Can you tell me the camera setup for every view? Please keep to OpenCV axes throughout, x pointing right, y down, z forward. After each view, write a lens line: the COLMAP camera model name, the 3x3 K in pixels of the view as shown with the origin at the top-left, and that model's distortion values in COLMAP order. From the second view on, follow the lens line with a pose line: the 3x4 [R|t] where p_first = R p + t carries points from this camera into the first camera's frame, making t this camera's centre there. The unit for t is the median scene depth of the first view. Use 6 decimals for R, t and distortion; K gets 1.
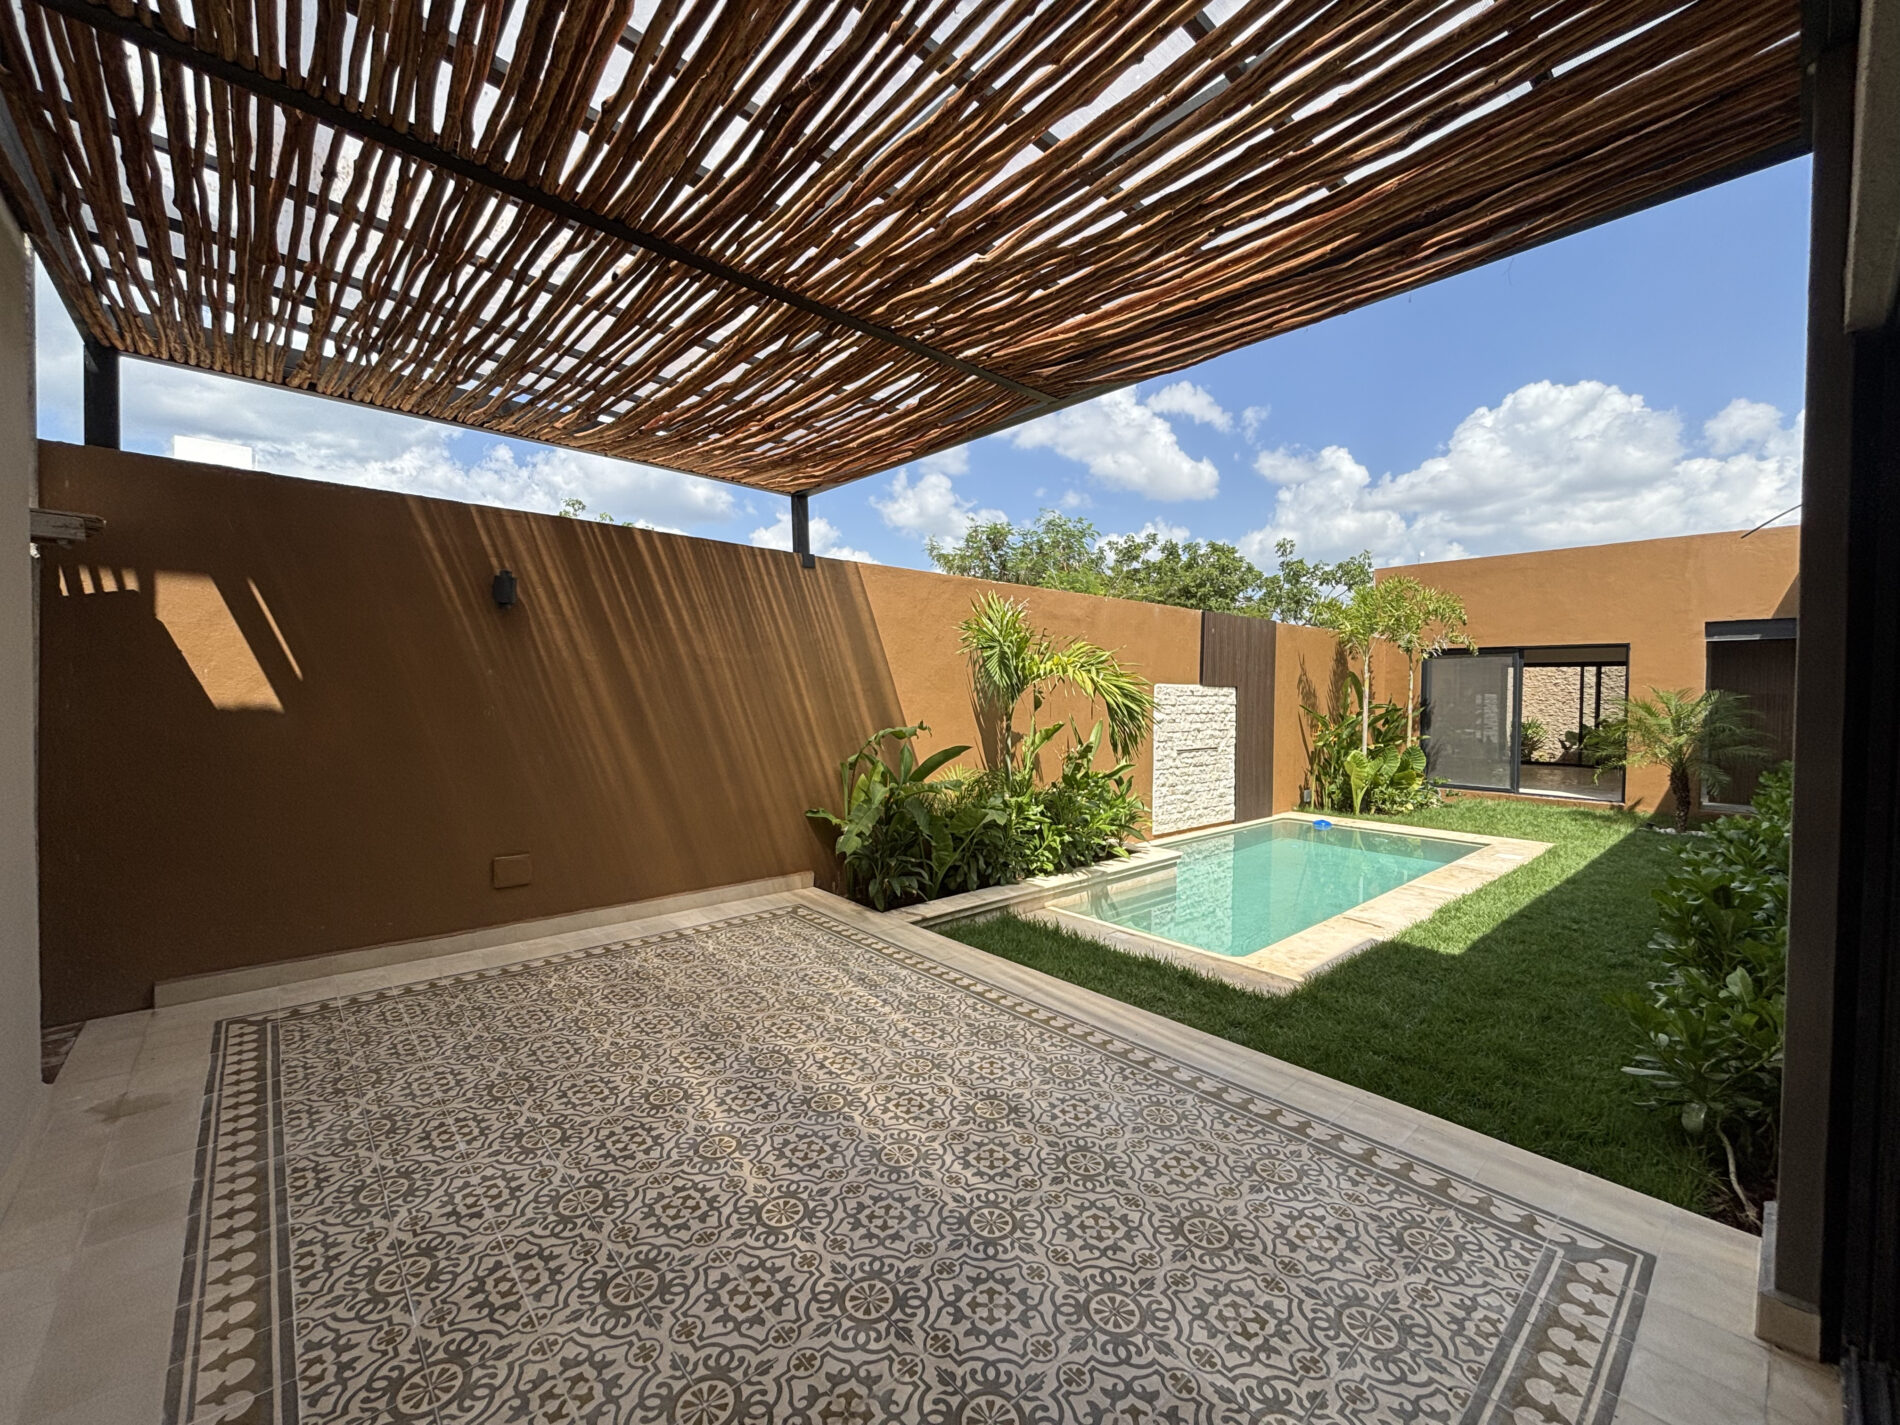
lens RADIAL K [[770.8, 0, 947.5], [0, 770.8, 701.0], [0, 0, 1]] dist [0.003755, -0.000844]
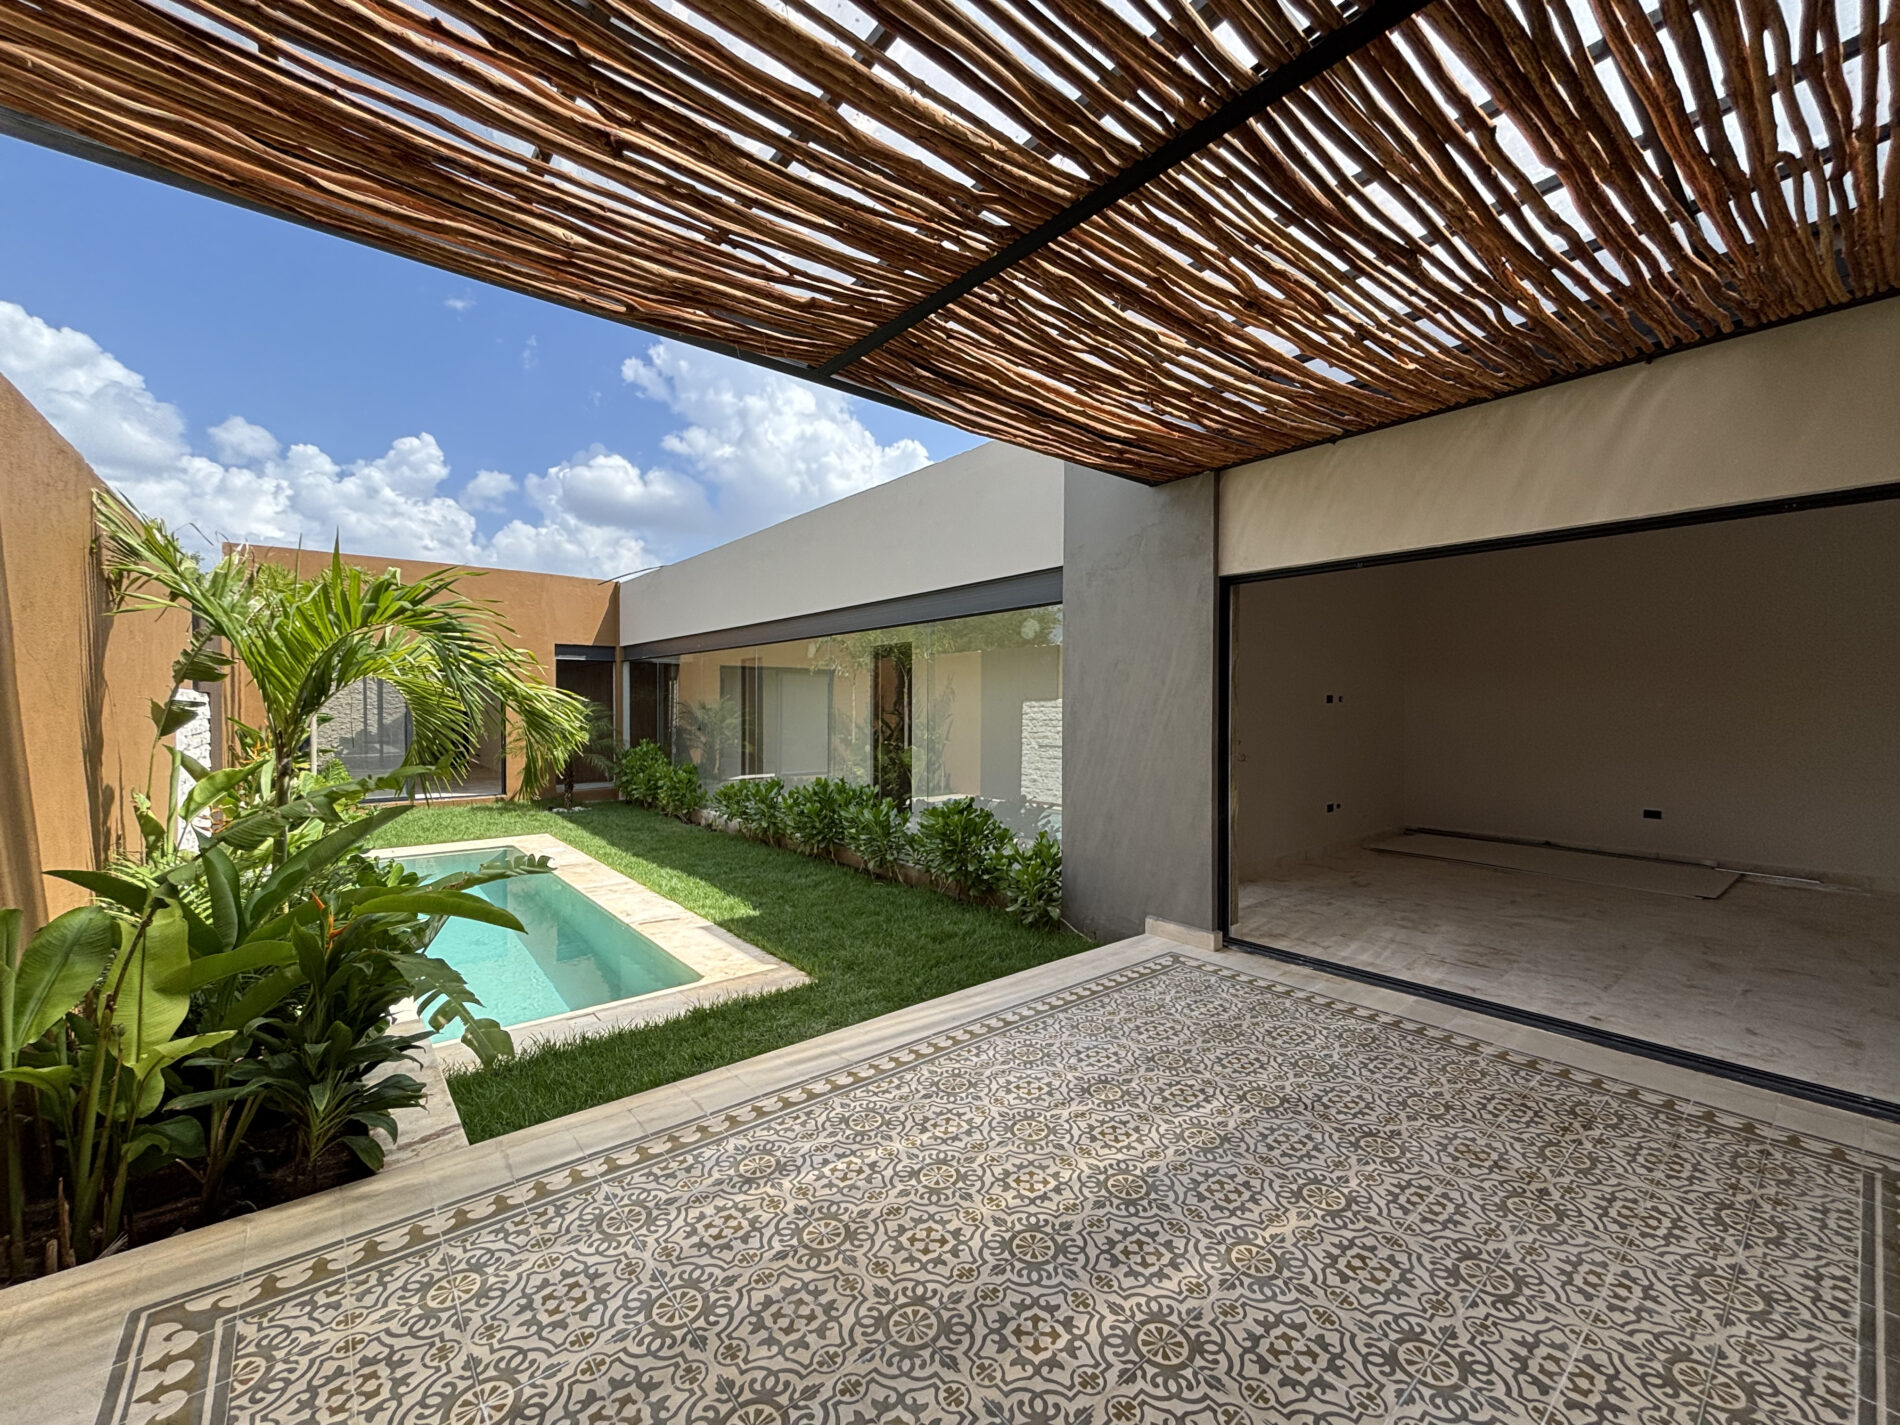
lens RADIAL K [[770.8, 0, 948.4], [0, 770.8, 708.8], [0, 0, 1]] dist [0.003755, -0.000844]
pose [[0.030655, -0.016030, 0.999401, -0.699017], [0.008566, 0.999839, 0.015774, -0.023166], [-0.999493, 0.008078, 0.030788, 0.799646]]
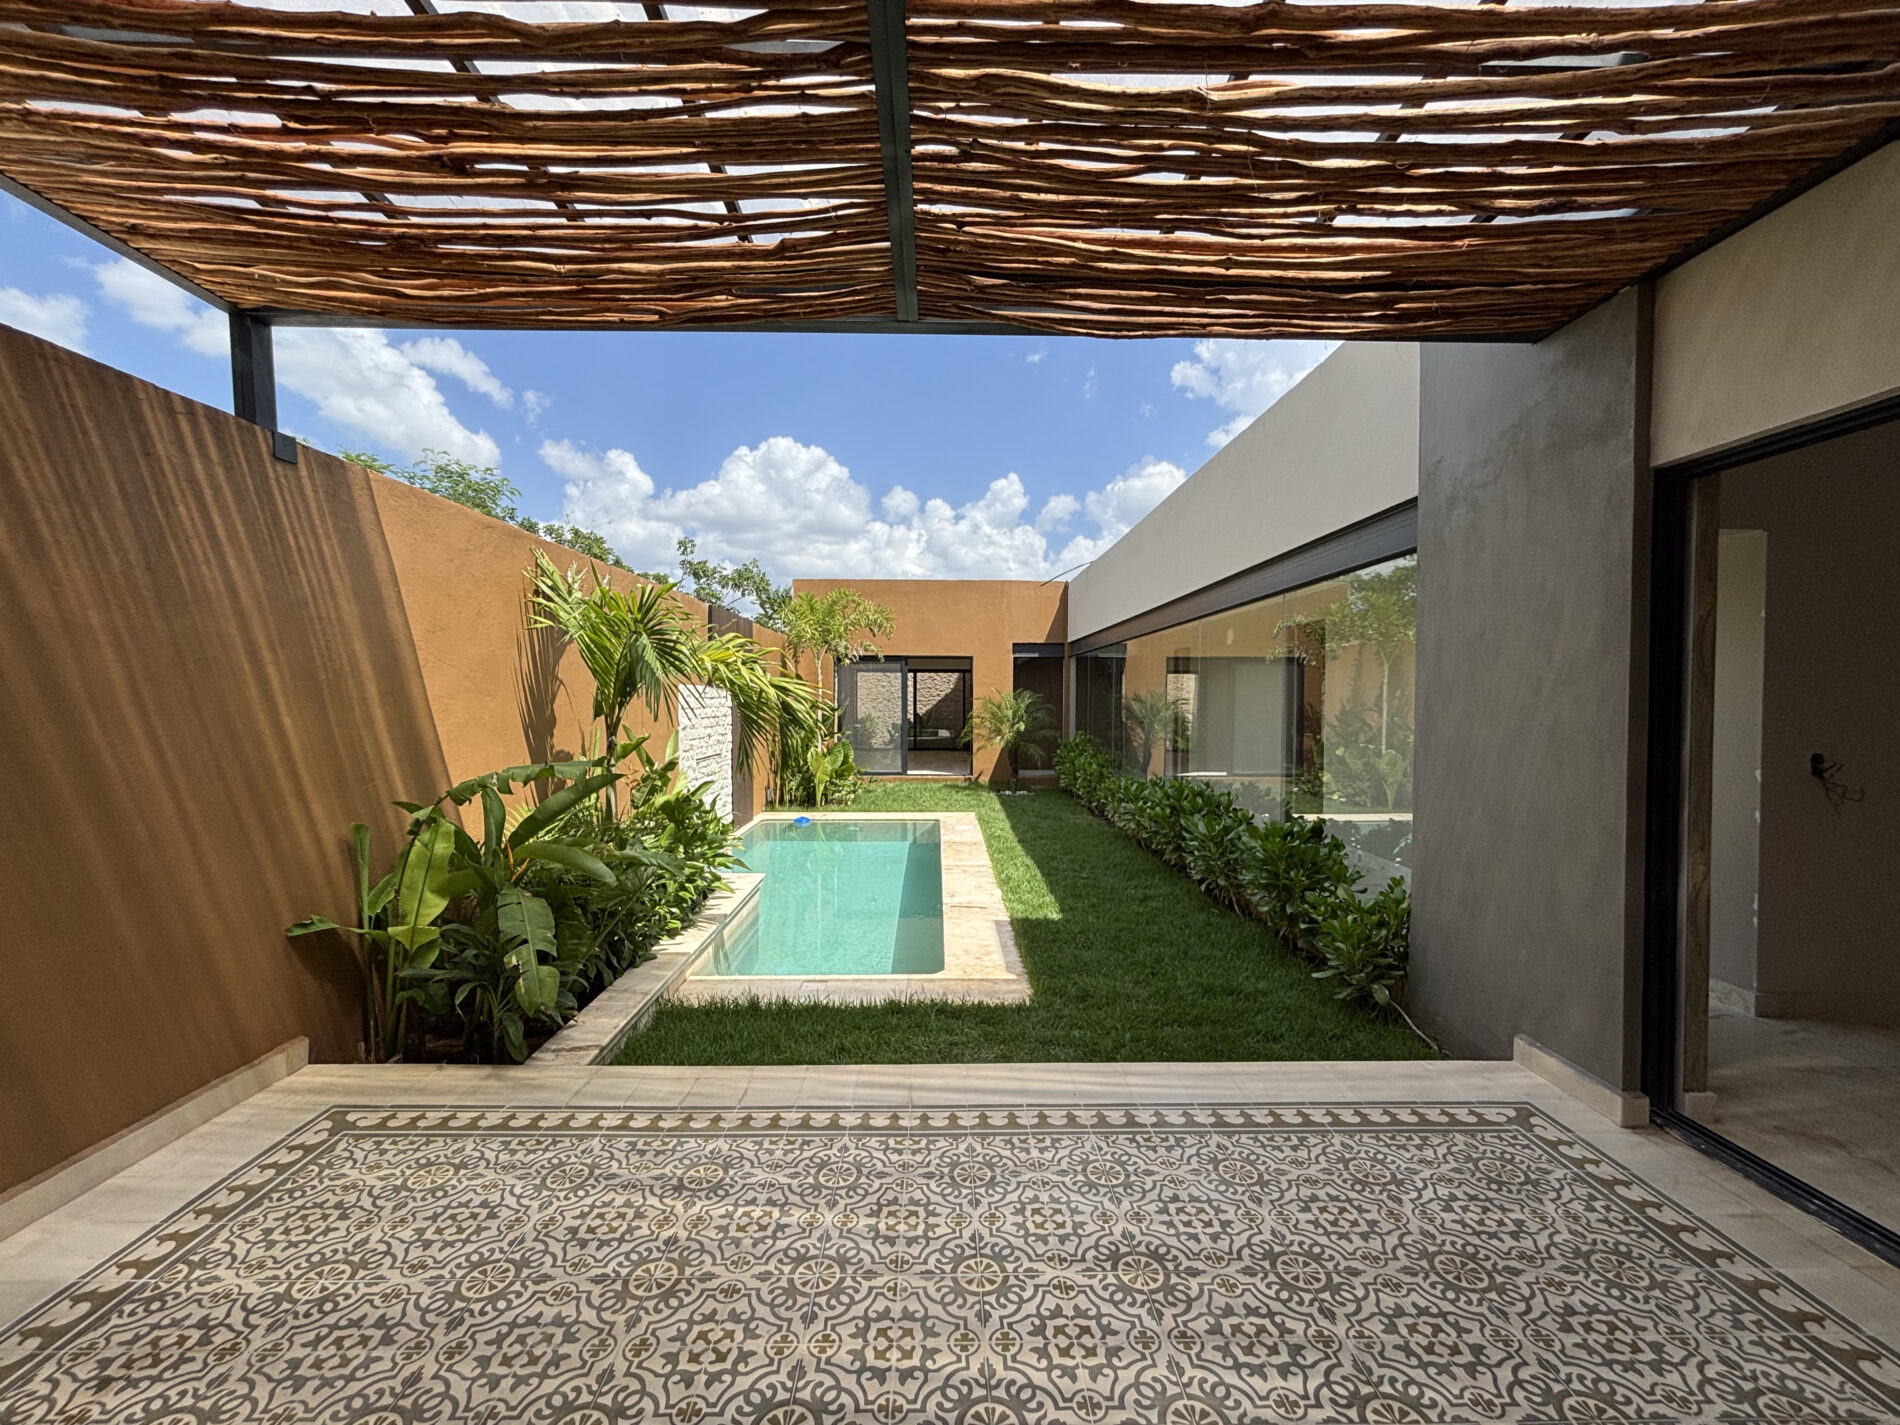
lens RADIAL K [[770.8, 0, 947.1], [0, 770.8, 710.2], [0, 0, 1]] dist [0.003755, -0.000844]
pose [[0.651986, -0.020371, 0.757957, -0.409435], [0.010188, 0.999784, 0.018106, -0.013729], [-0.758163, -0.004083, 0.652053, 0.447712]]
